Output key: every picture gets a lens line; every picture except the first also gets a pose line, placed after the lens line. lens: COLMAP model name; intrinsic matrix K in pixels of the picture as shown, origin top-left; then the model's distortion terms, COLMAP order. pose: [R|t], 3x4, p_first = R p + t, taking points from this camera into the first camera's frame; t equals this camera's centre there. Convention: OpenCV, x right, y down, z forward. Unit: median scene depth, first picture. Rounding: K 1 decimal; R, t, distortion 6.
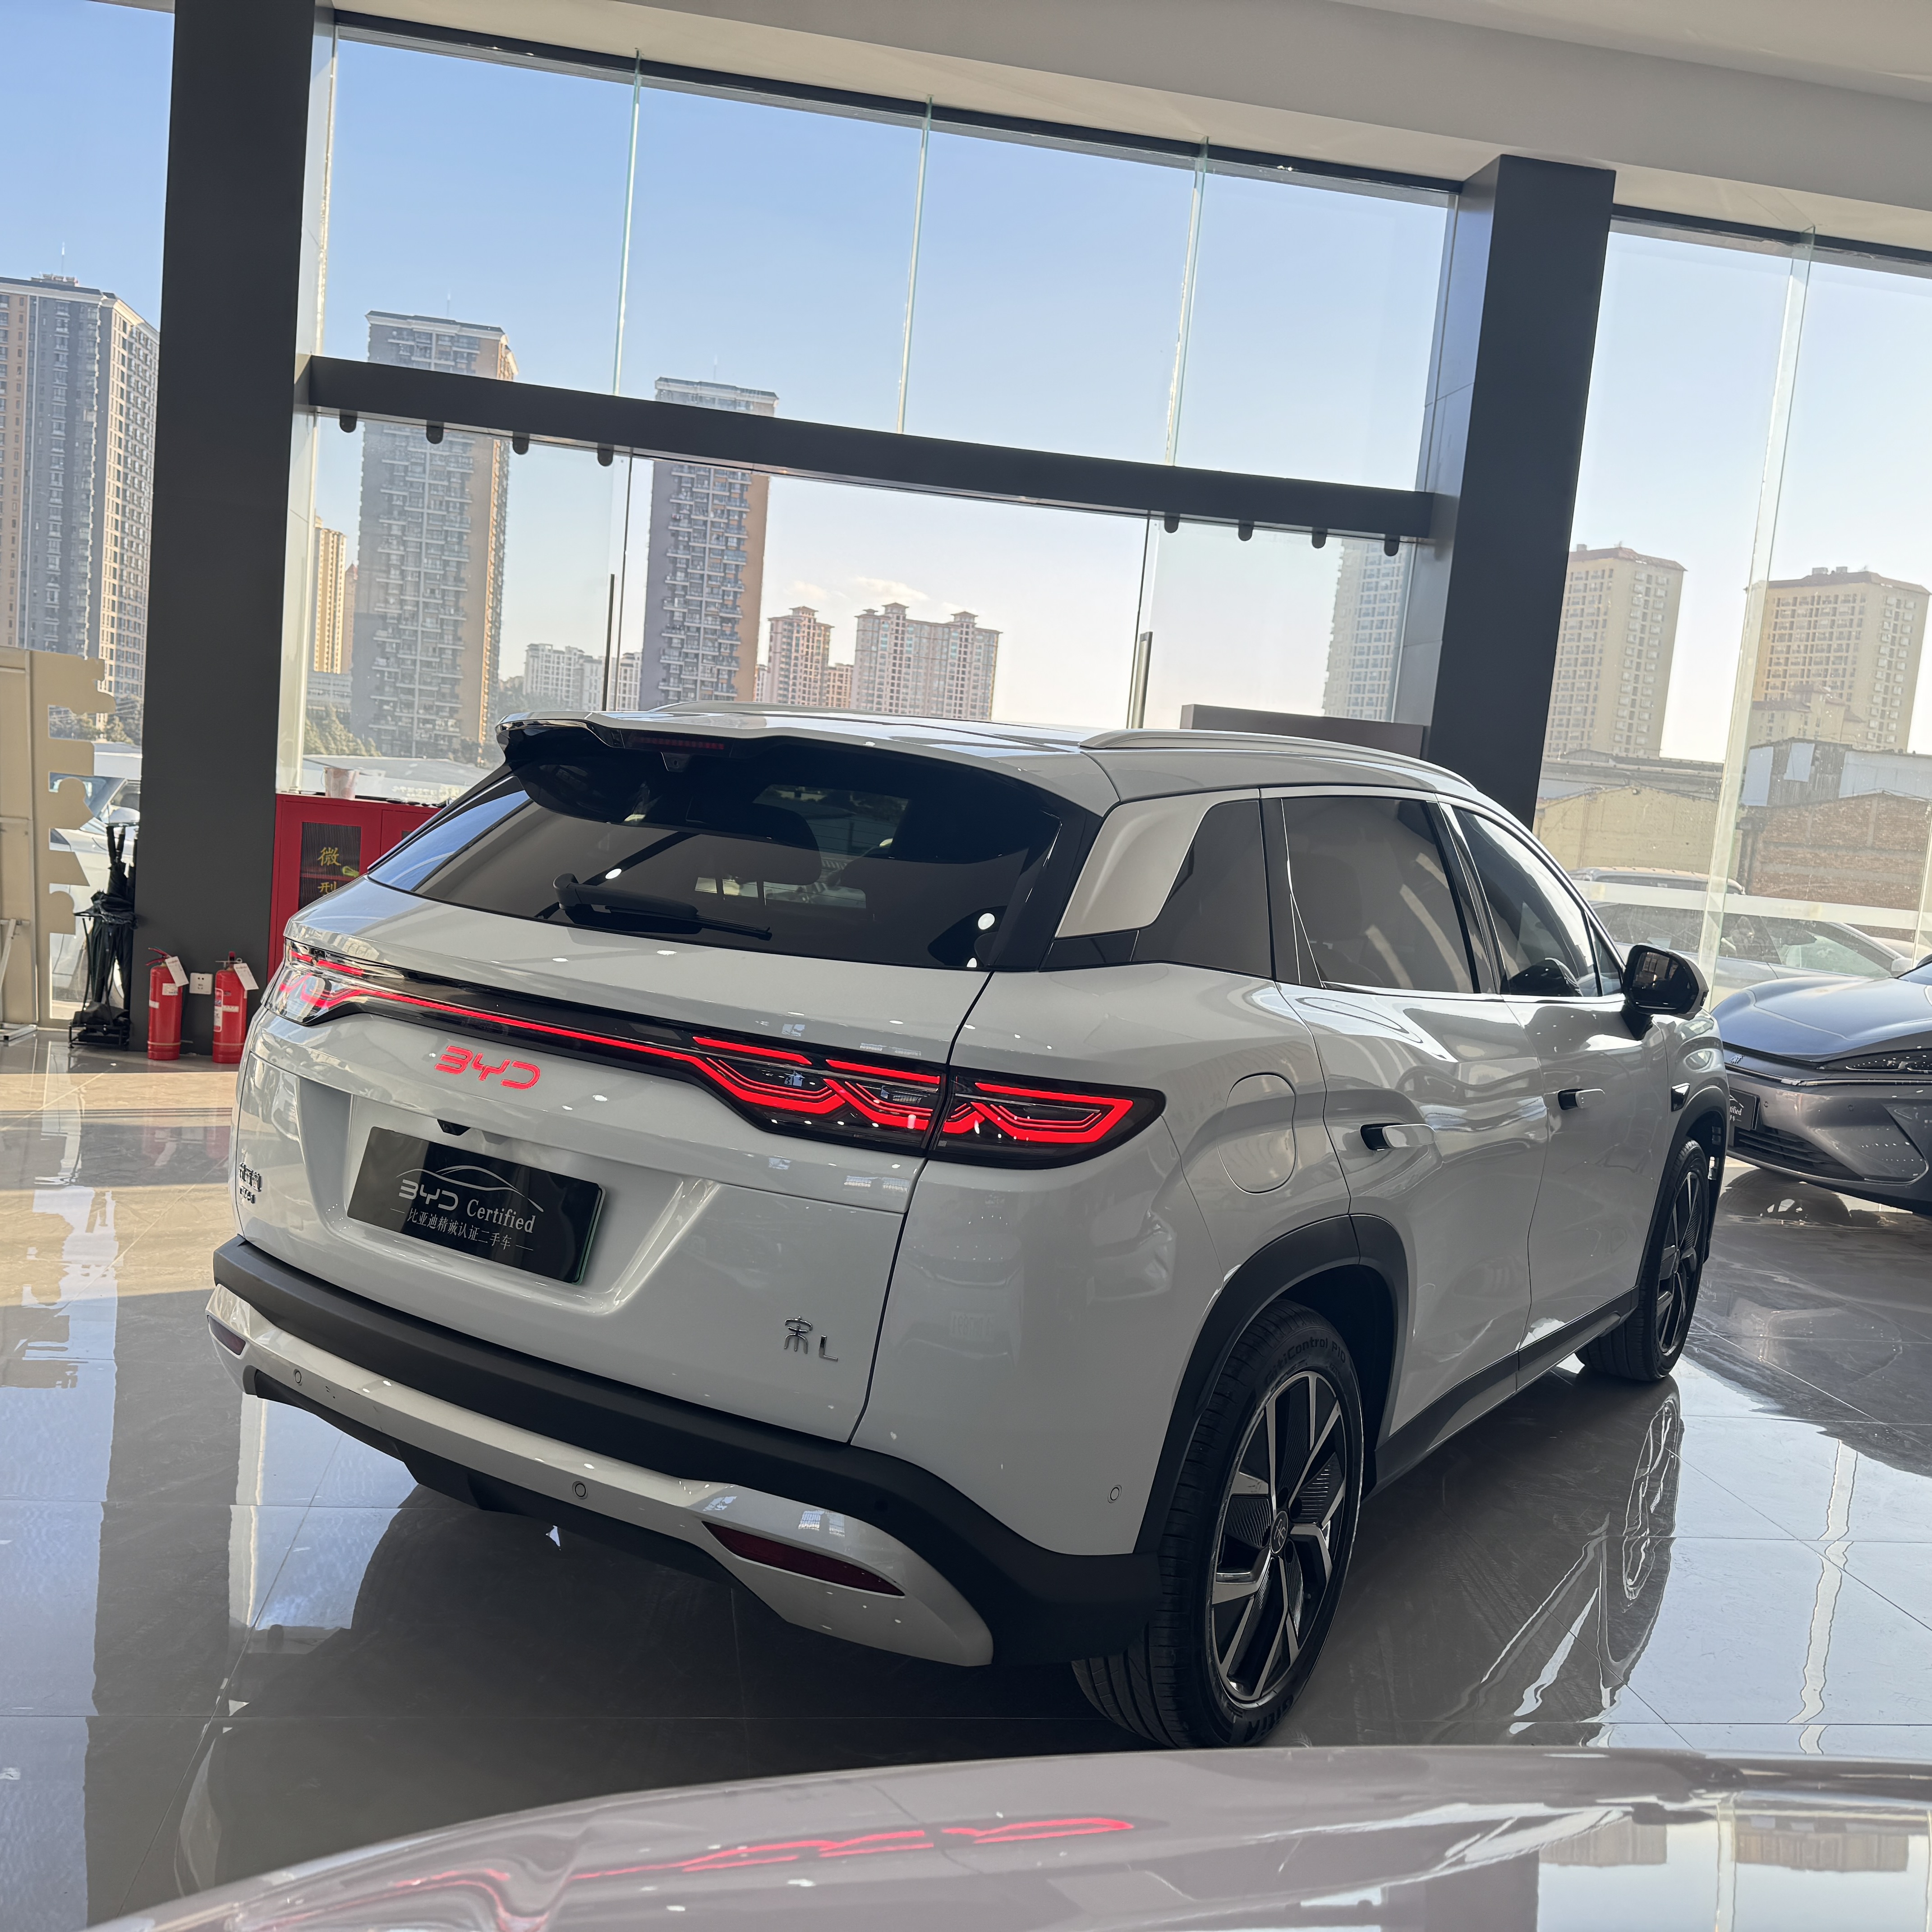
lens RADIAL K [[1807.0, 0, 959.6], [0, 1807.0, 964.7], [0, 0, 1]] dist [0.055432, 0.000000]
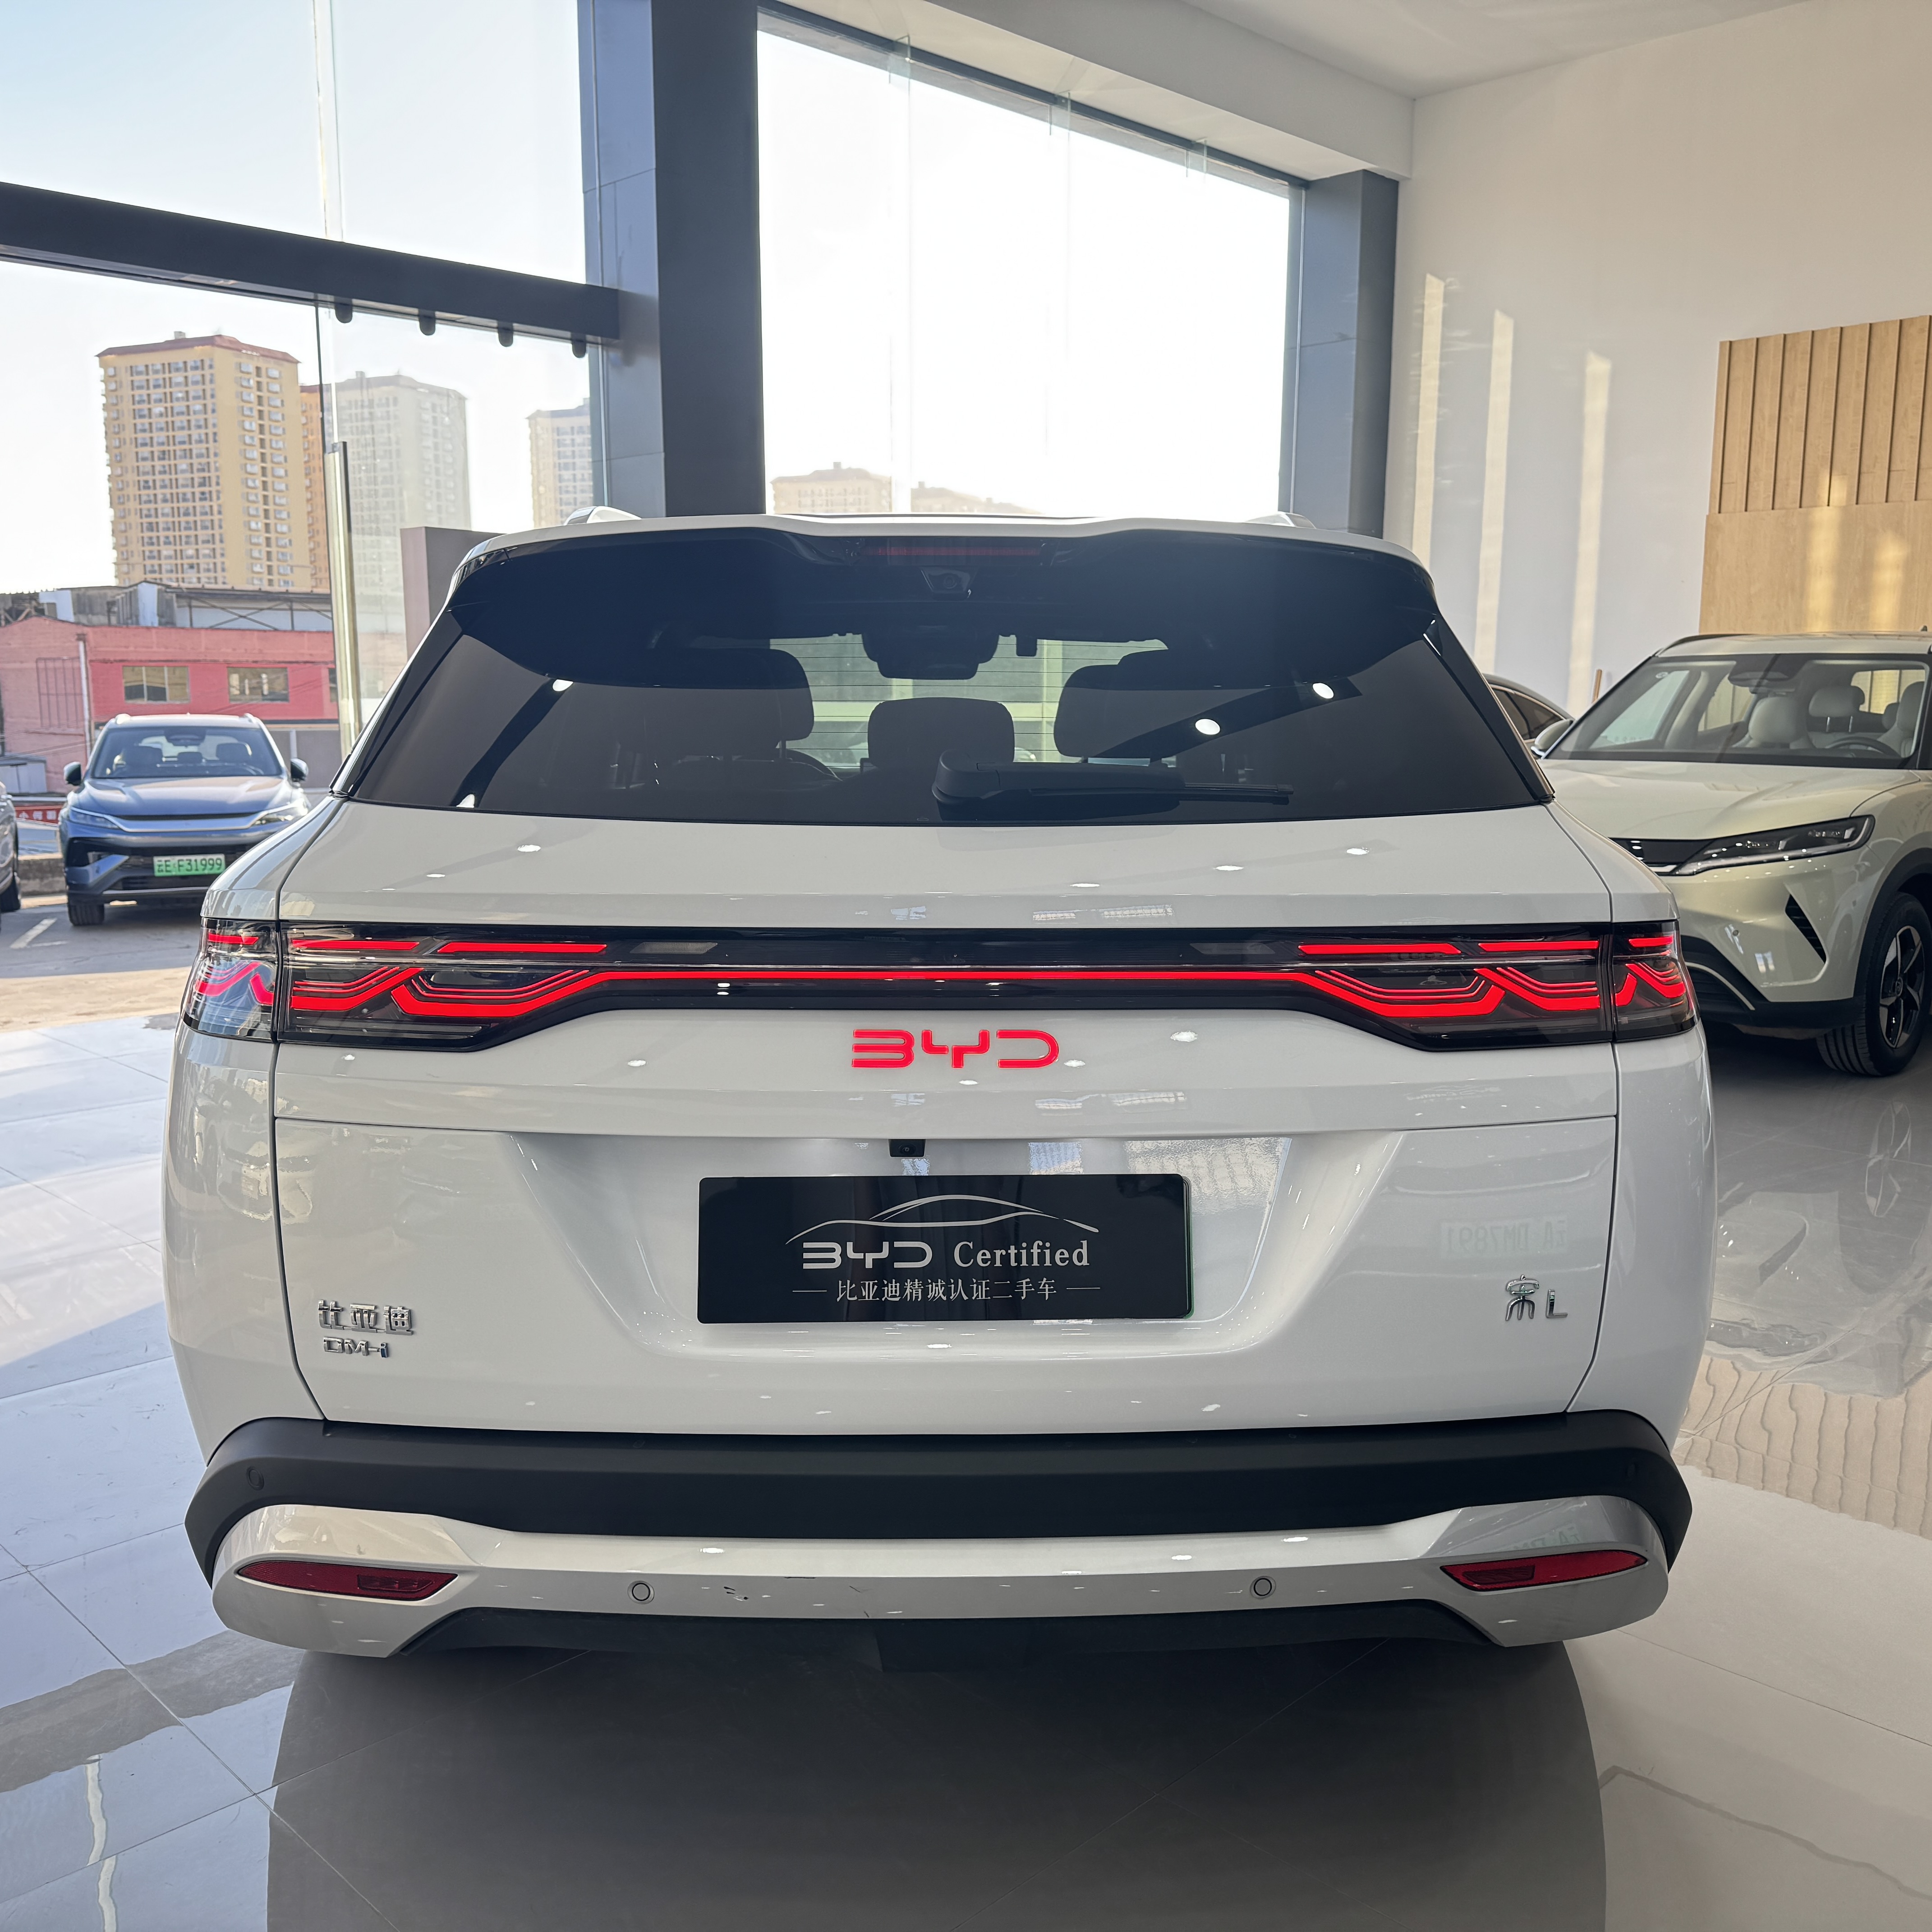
lens RADIAL K [[1807.0, 0, 959.8], [0, 1807.0, 970.9], [0, 0, 1]] dist [0.055432, 0.000000]
pose [[0.816462, -0.175300, 0.550146, -0.611455], [0.124454, 0.983831, 0.128791, -0.056148], [-0.563828, -0.036685, 0.825077, 0.440882]]
